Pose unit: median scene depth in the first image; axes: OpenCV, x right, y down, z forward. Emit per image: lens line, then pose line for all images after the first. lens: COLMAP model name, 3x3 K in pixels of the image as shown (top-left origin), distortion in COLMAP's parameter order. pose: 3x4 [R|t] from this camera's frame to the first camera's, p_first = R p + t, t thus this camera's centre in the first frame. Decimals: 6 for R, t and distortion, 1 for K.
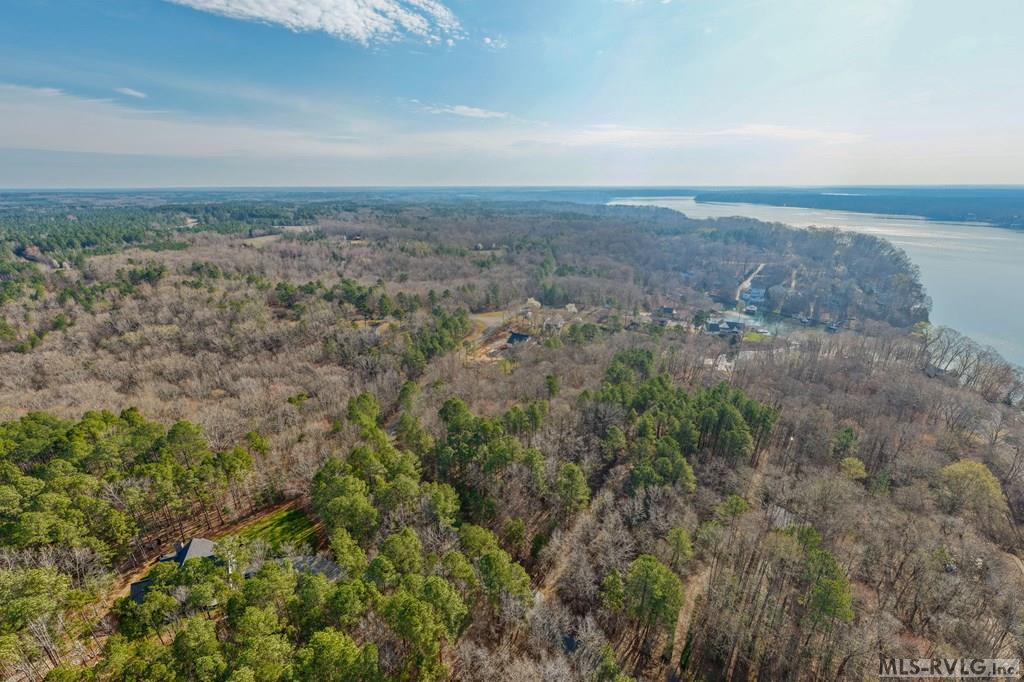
lens RADIAL K [[399.2, 0, 512.0], [0, 399.2, 341.0], [0, 0, 1]] dist [-0.000190, -0.000203]
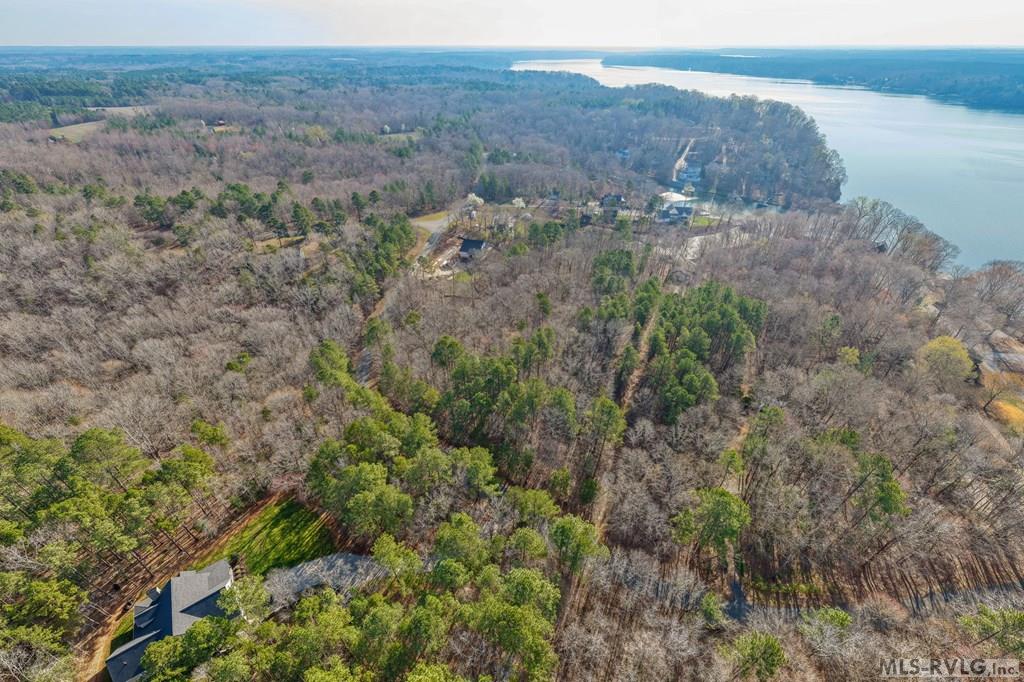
lens RADIAL K [[399.2, 0, 512.0], [0, 399.2, 341.0], [0, 0, 1]] dist [-0.000190, -0.000203]
pose [[0.973218, -0.134875, 0.186161, -0.070717], [0.081094, 0.959163, 0.270979, -0.027483], [-0.215107, -0.248625, 0.944412, 0.073003]]
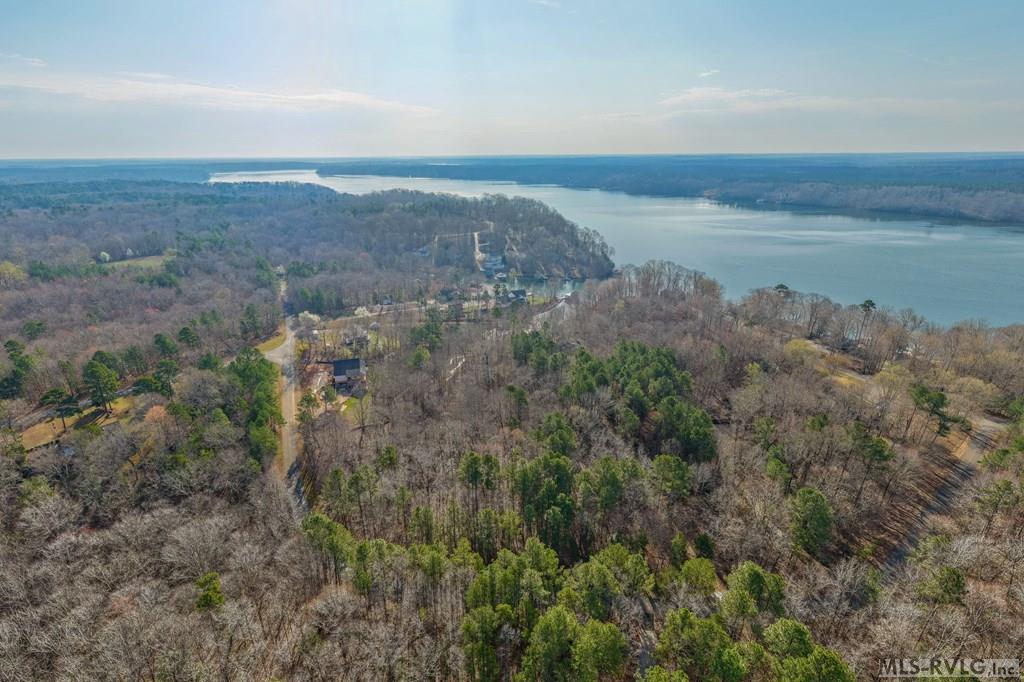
lens RADIAL K [[460.9, 0, 491.2], [0, 460.9, 343.8], [0, 0, 1]] dist [-0.001408, -0.000859]
pose [[0.718614, -0.264733, 0.643047, -0.254687], [0.256019, 0.960472, 0.109307, -0.054228], [-0.646566, 0.086083, 0.757986, 0.141852]]
